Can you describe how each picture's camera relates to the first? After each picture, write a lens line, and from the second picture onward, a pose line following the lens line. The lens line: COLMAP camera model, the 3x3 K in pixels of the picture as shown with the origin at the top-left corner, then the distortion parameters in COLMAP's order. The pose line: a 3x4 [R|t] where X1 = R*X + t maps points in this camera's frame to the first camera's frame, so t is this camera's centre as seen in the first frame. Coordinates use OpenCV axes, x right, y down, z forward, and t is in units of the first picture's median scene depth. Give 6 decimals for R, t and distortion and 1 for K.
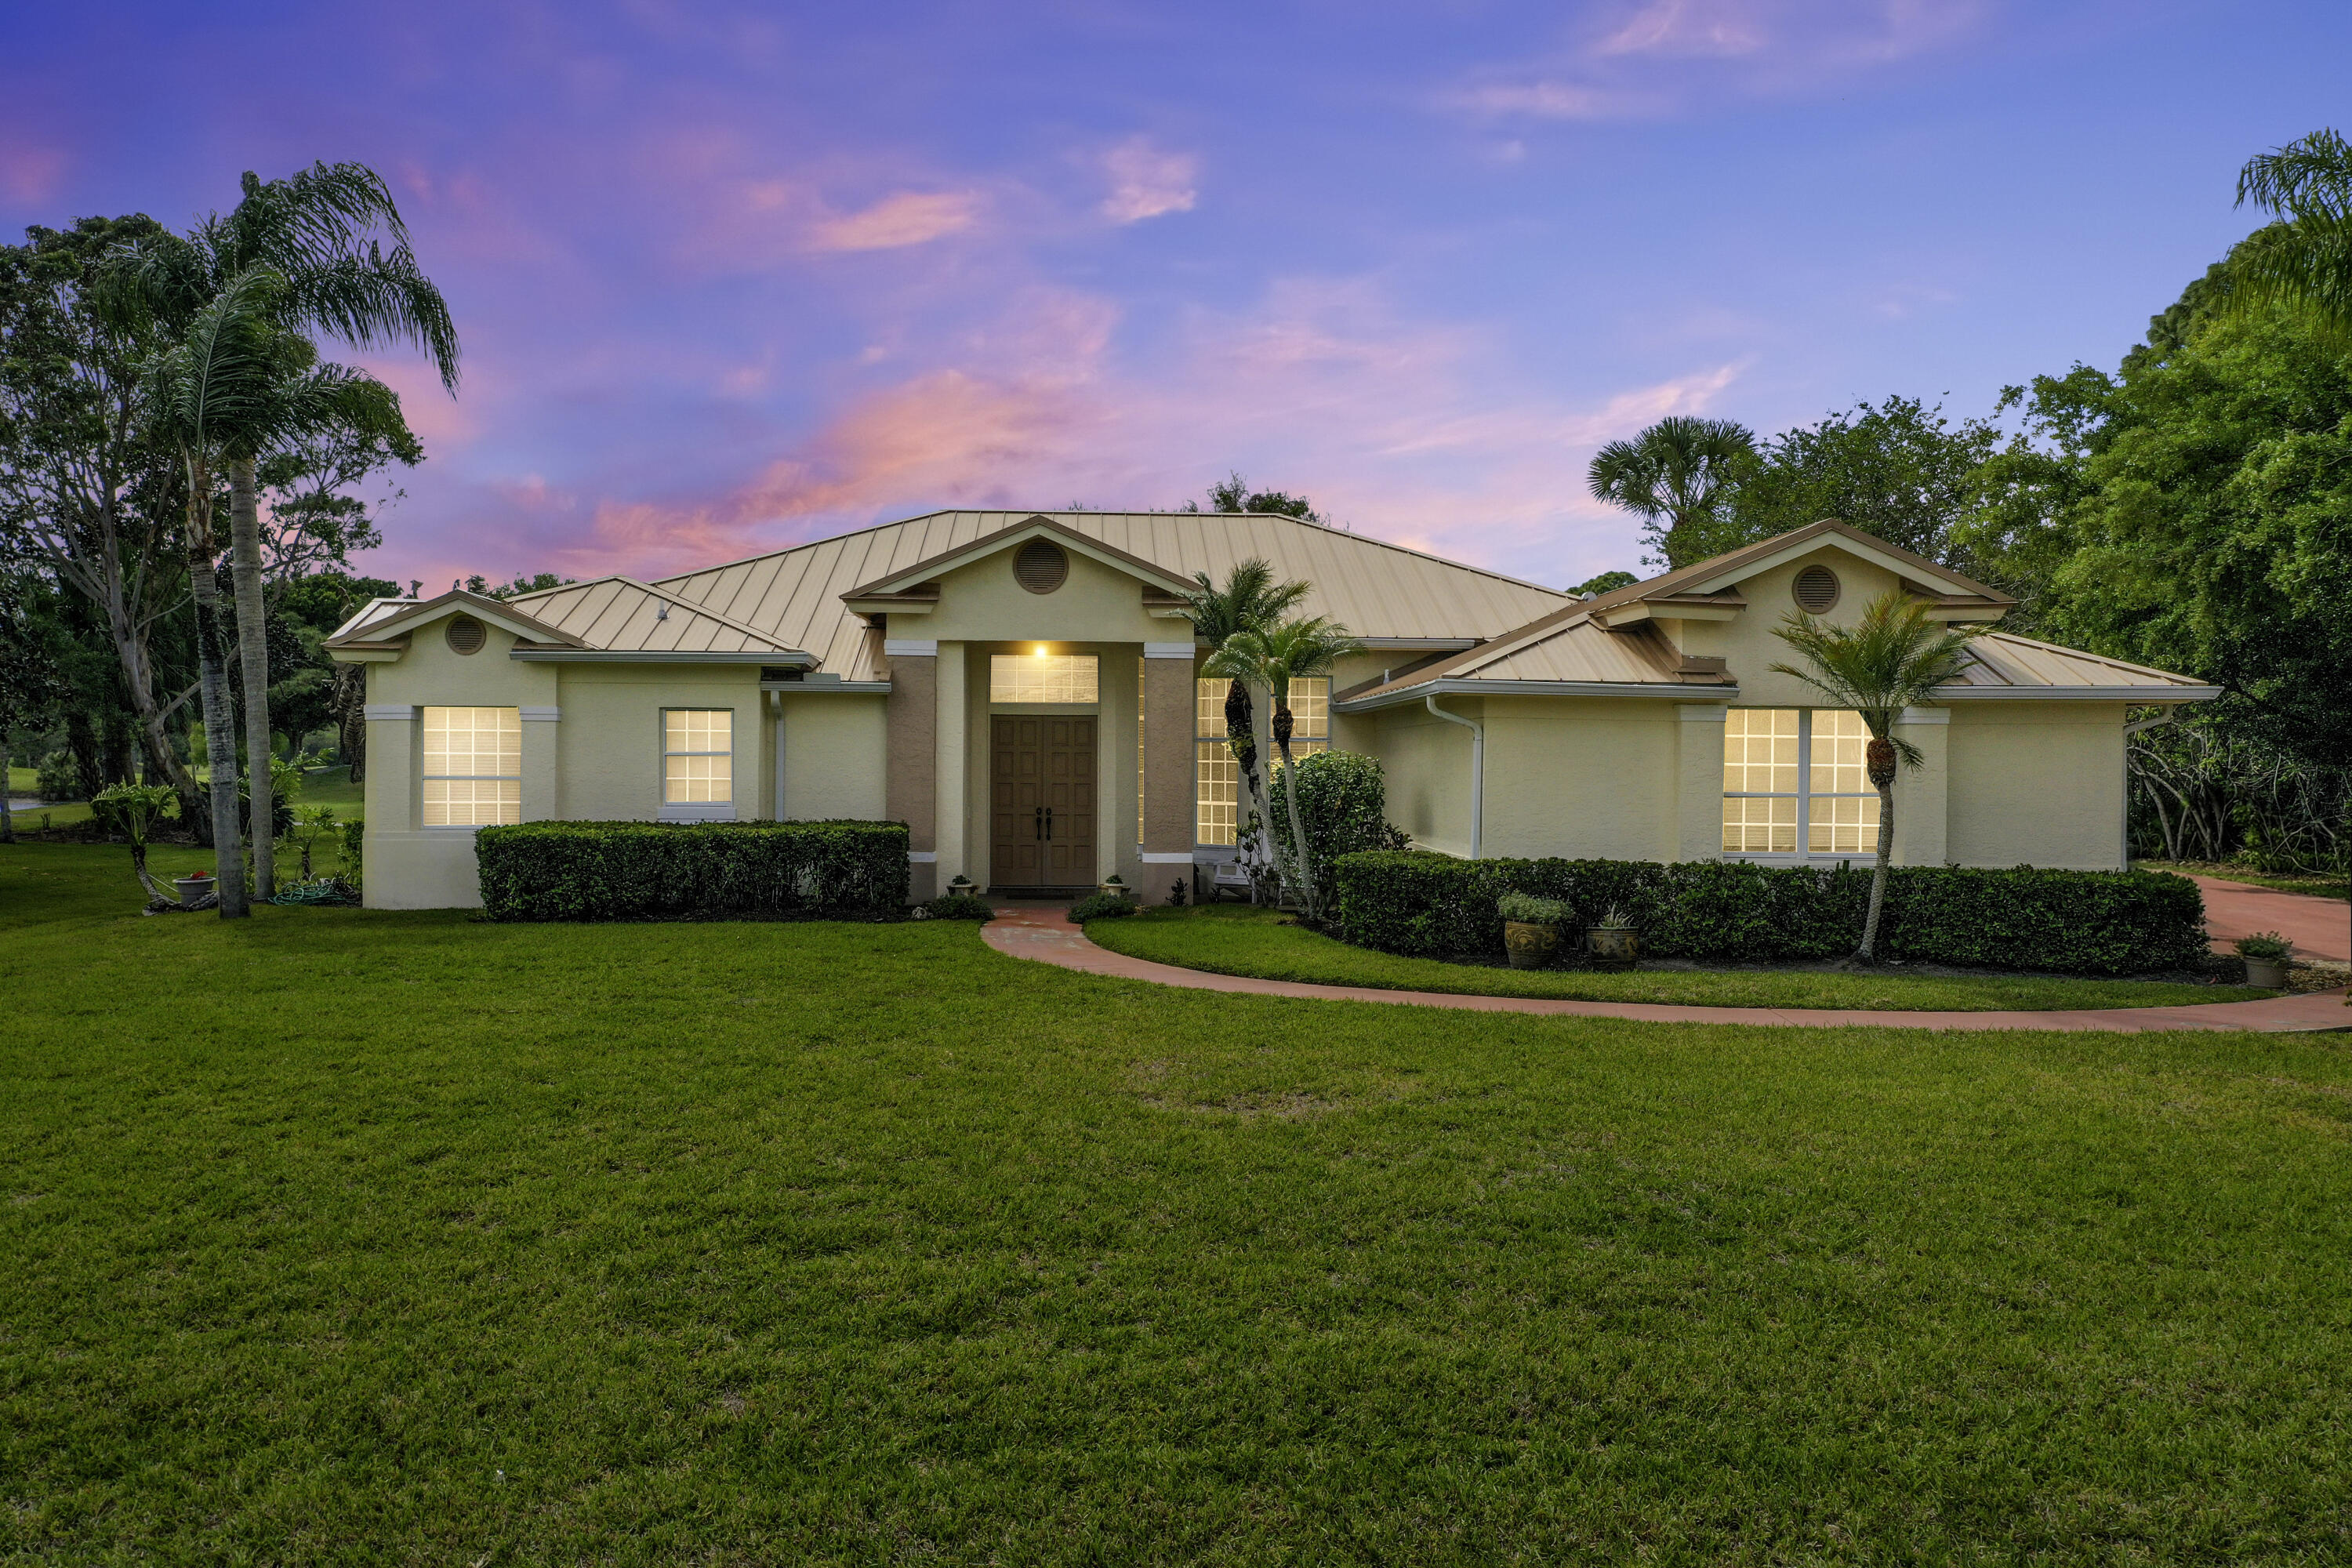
lens RADIAL K [[1856.4, 0, 1181.5], [0, 1856.4, 779.0], [0, 0, 1]] dist [0.003214, 0.005737]
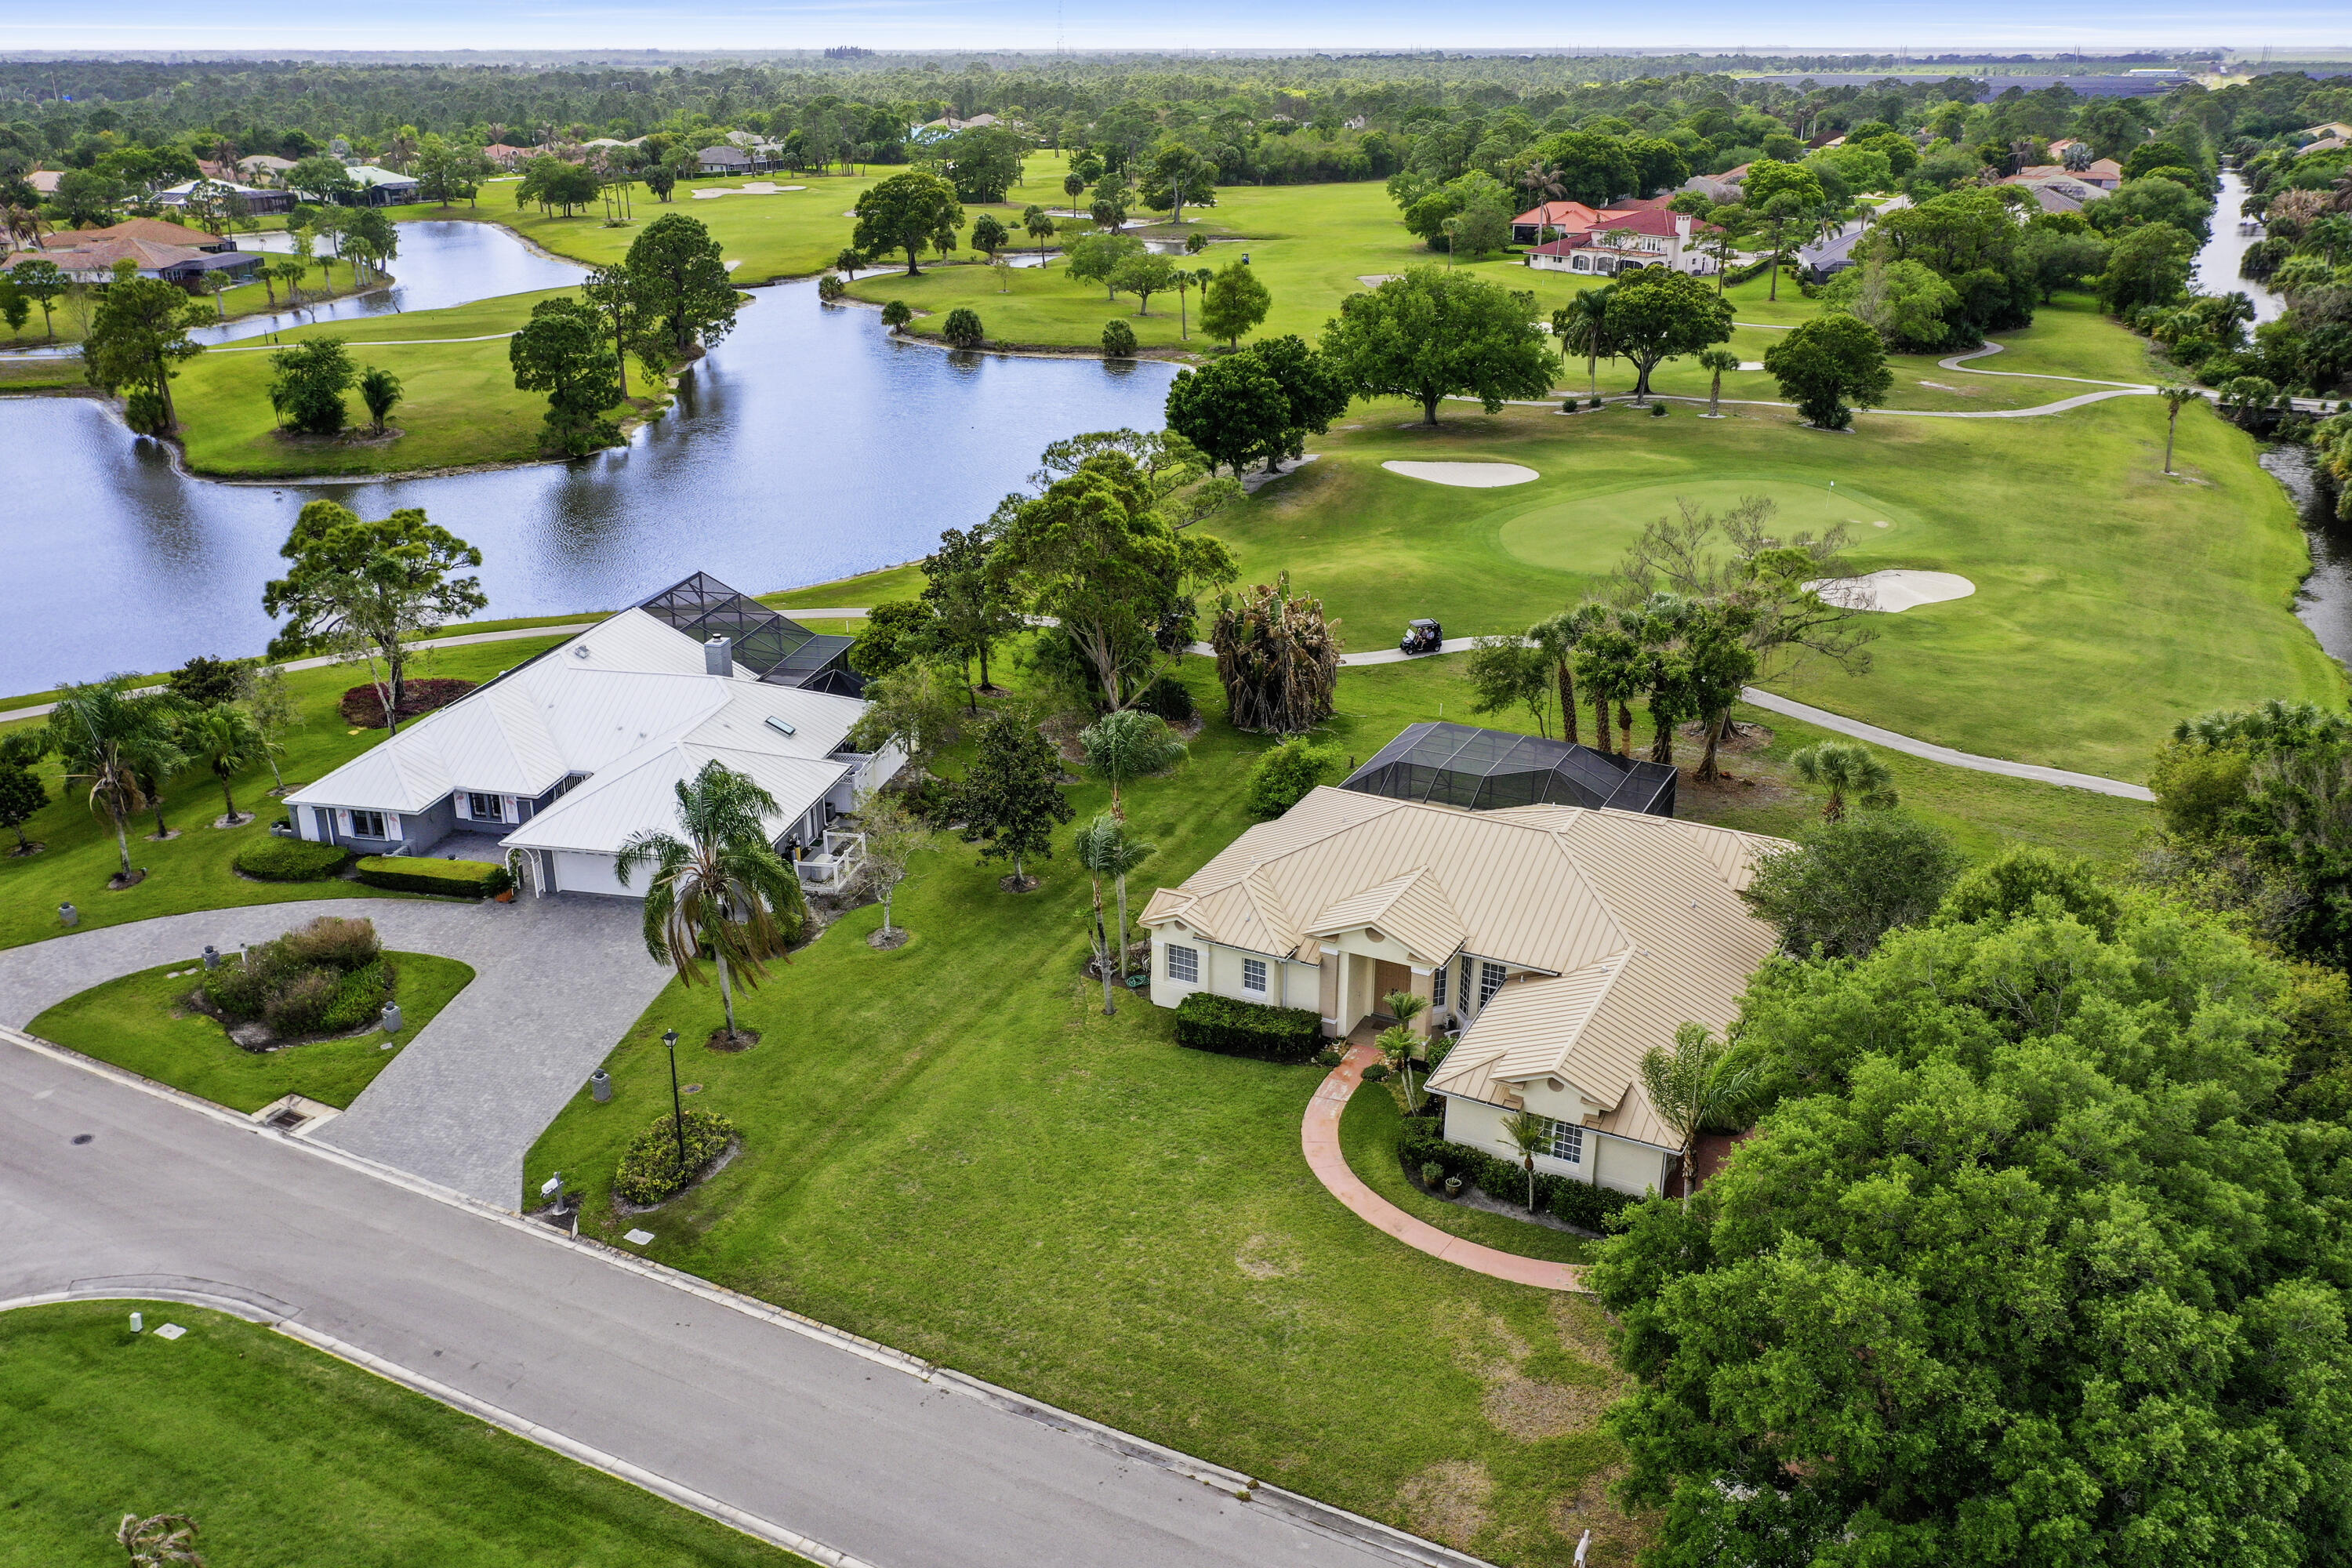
lens RADIAL K [[1856.4, 0, 1177.0], [0, 1856.4, 793.9], [0, 0, 1]] dist [0.003214, 0.005737]
pose [[0.865595, 0.180893, -0.466929, 0.994207], [0.003228, 0.930435, 0.366444, -1.437825], [0.500734, -0.318699, 0.804796, -1.355089]]
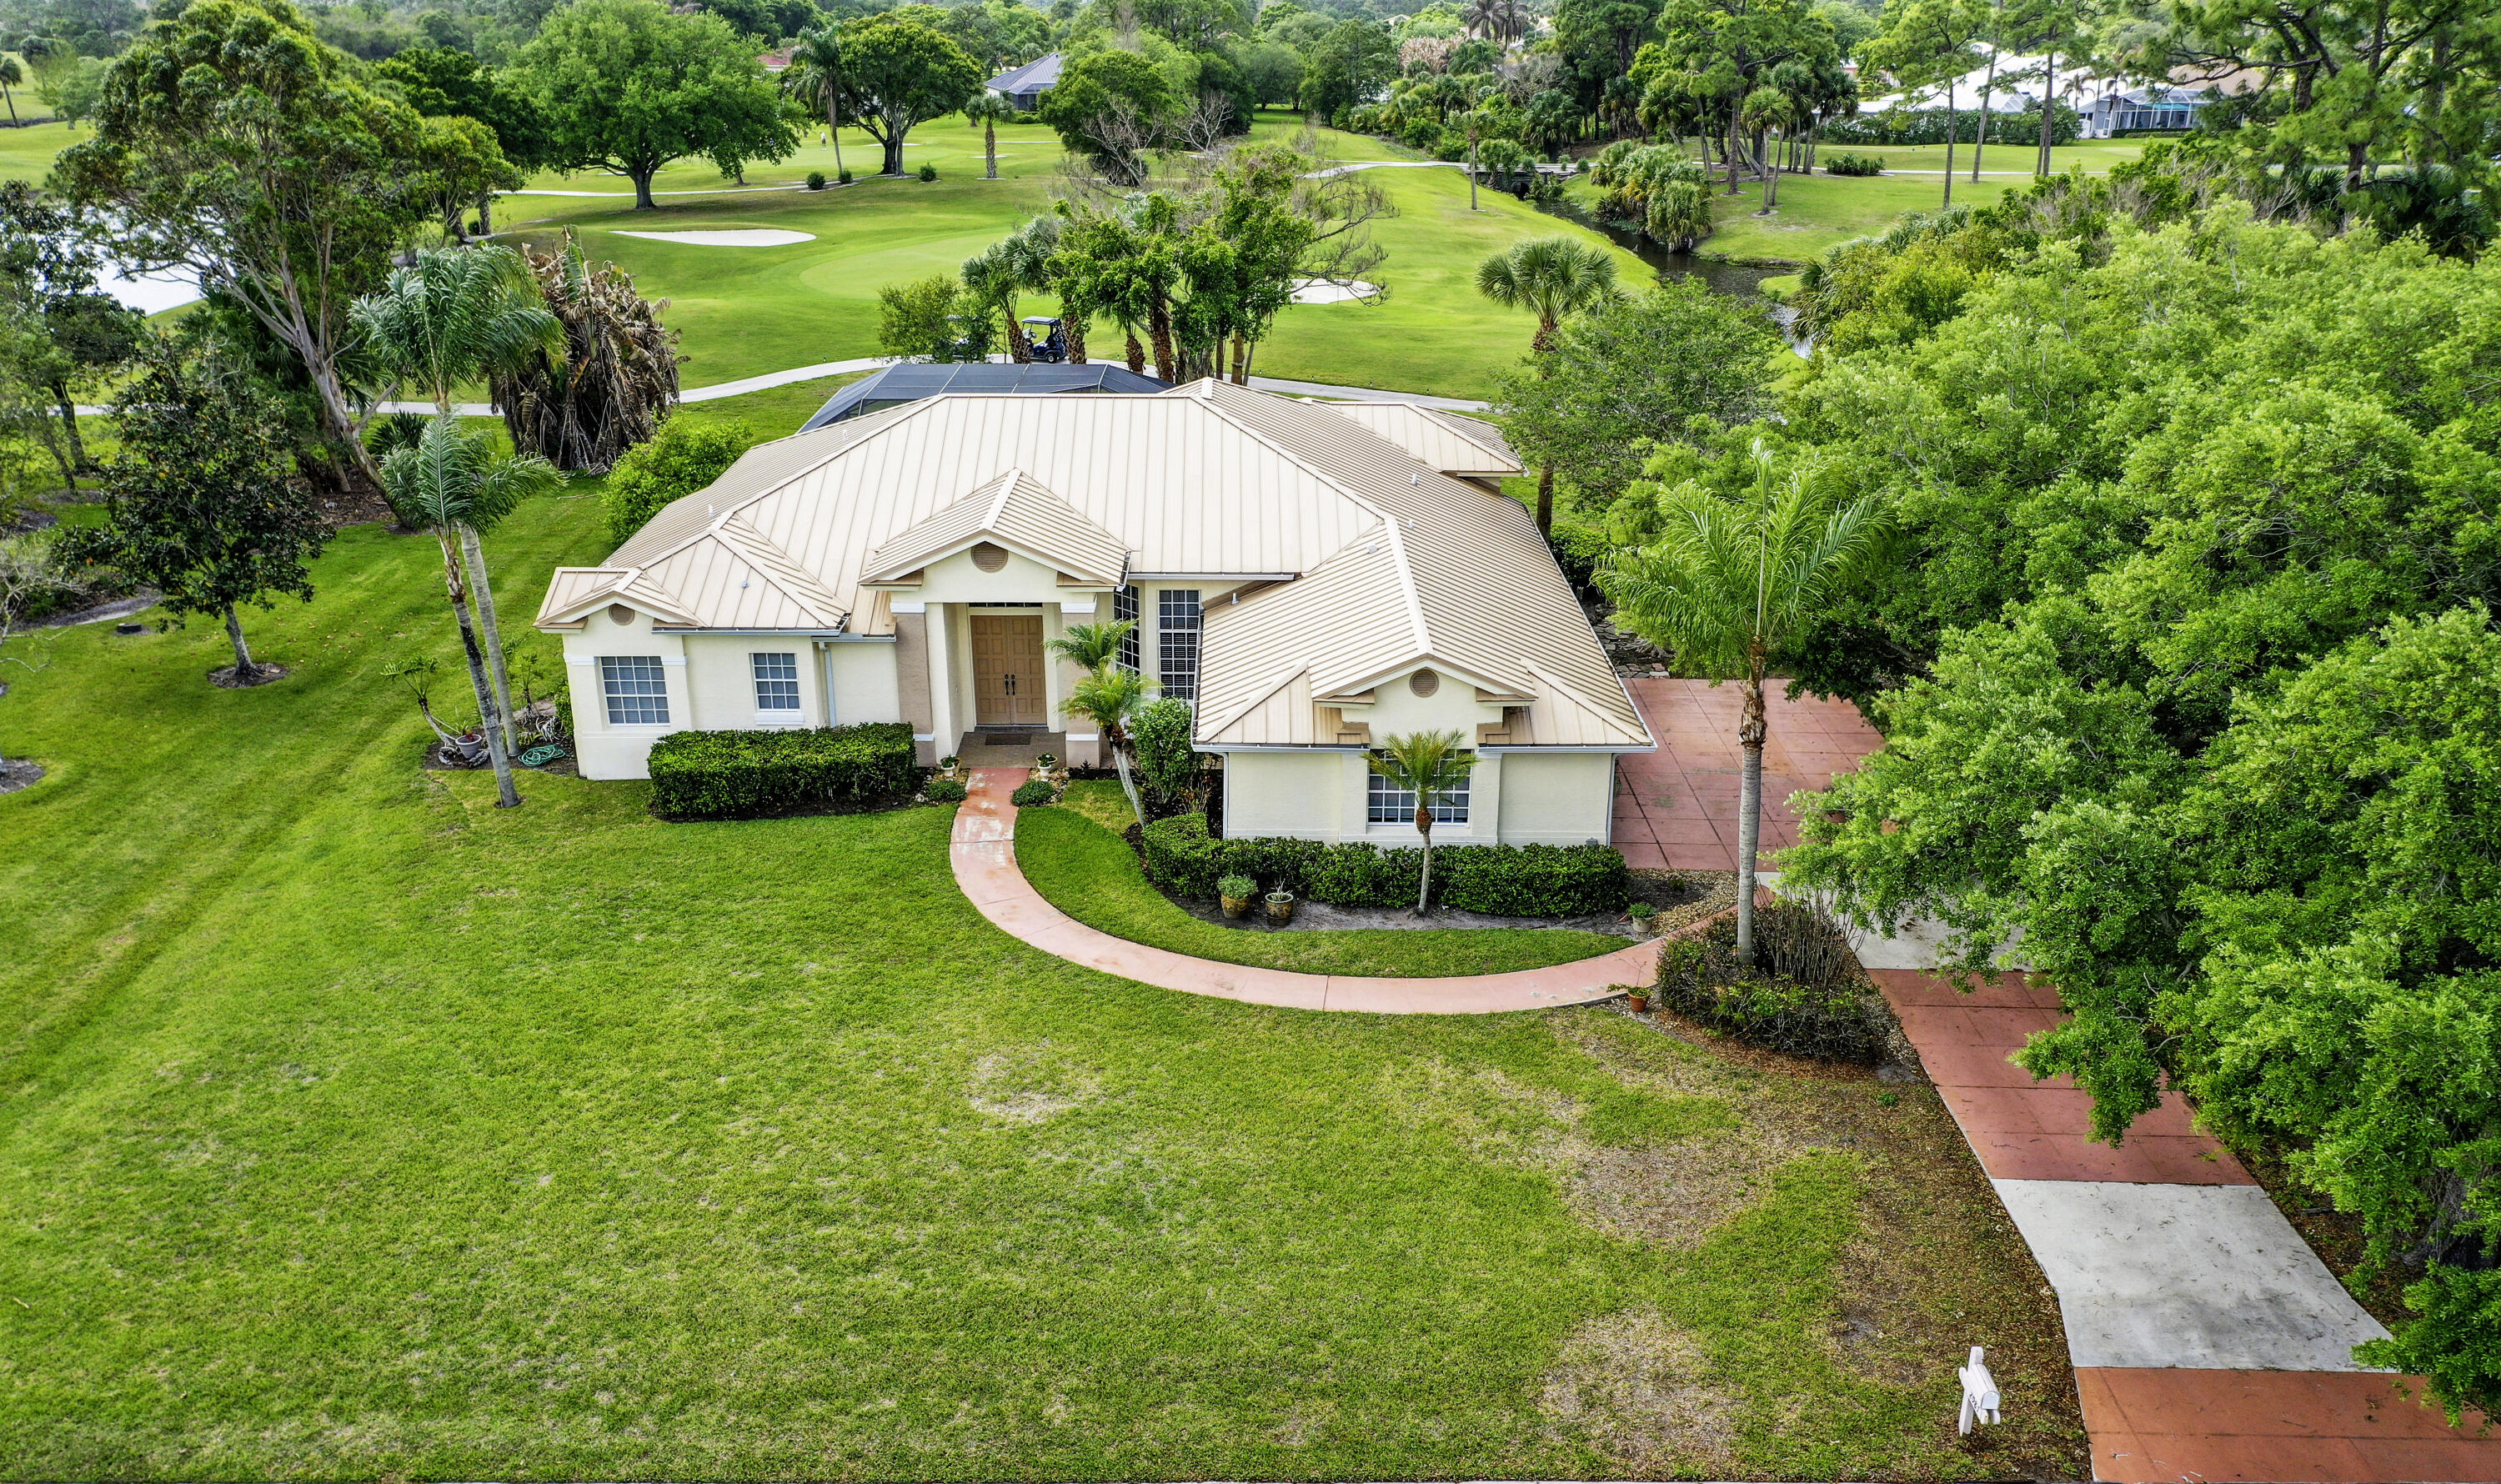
lens RADIAL K [[1960.8, 0, 1240.3], [0, 1960.8, 847.0], [0, 0, 1]] dist [-0.000734, 0.002810]
pose [[0.998878, 0.013400, -0.045415, 0.230493], [0.005458, 0.920147, 0.391536, -0.590199], [0.047035, -0.391344, 0.919042, -0.616813]]
